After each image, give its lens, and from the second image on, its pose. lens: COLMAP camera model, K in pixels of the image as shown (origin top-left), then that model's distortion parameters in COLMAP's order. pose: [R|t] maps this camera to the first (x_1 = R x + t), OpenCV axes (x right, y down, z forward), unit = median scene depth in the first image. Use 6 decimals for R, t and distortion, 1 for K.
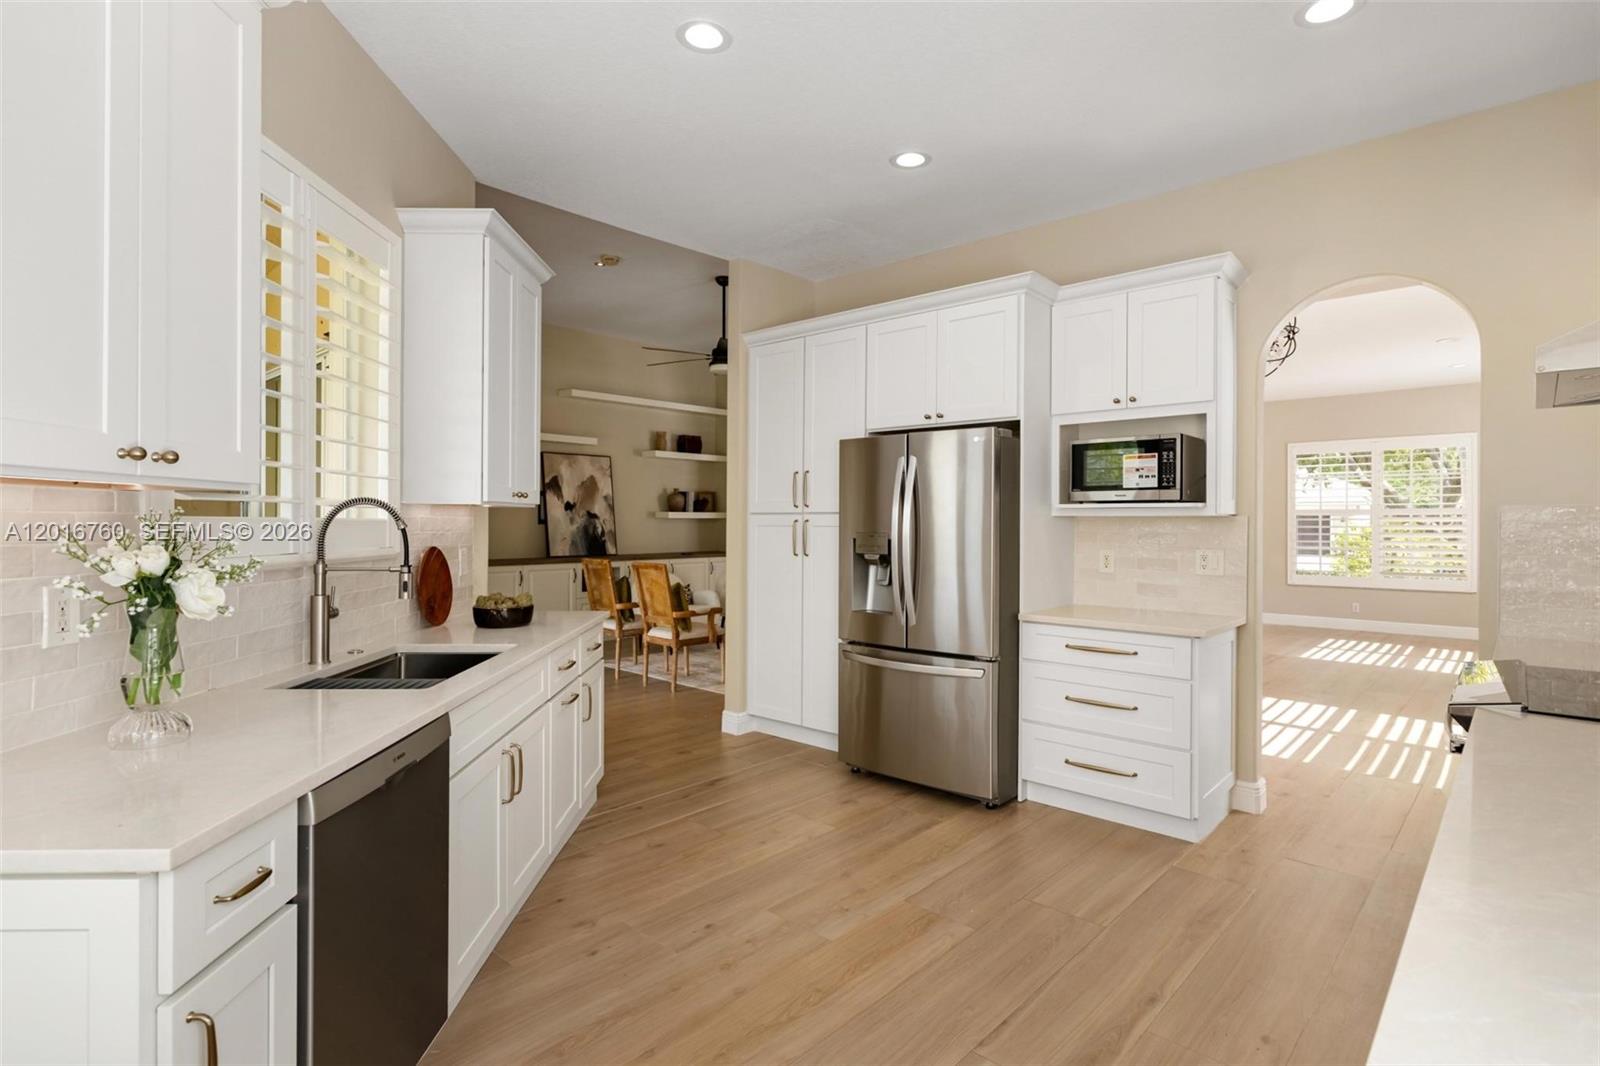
lens RADIAL K [[779.7, 0, 801.3], [0, 779.7, 525.6], [0, 0, 1]] dist [0.001036, -0.001278]
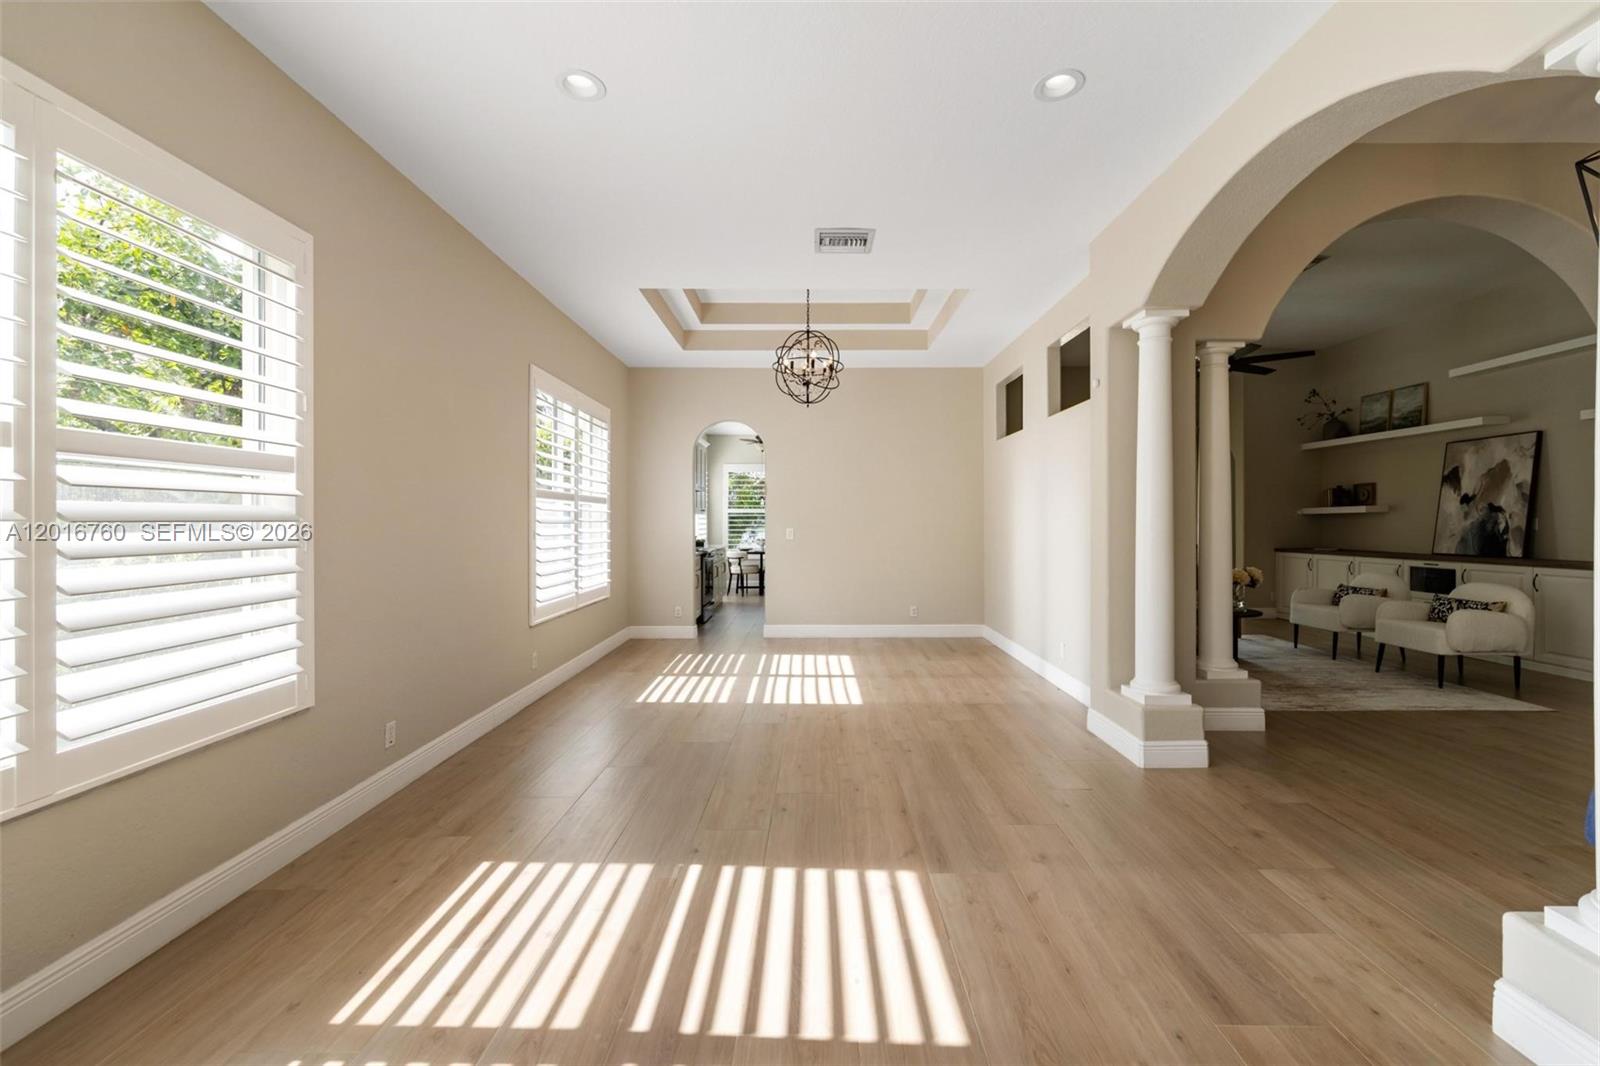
lens RADIAL K [[676.5, 0, 802.2], [0, 676.5, 520.4], [0, 0, 1]] dist [-0.001577, 0.001889]
pose [[-0.737891, -0.006912, -0.674884, 2.337323], [-0.005859, 0.999975, -0.003835, 0.020659], [0.674894, 0.001124, -0.737914, 3.164703]]
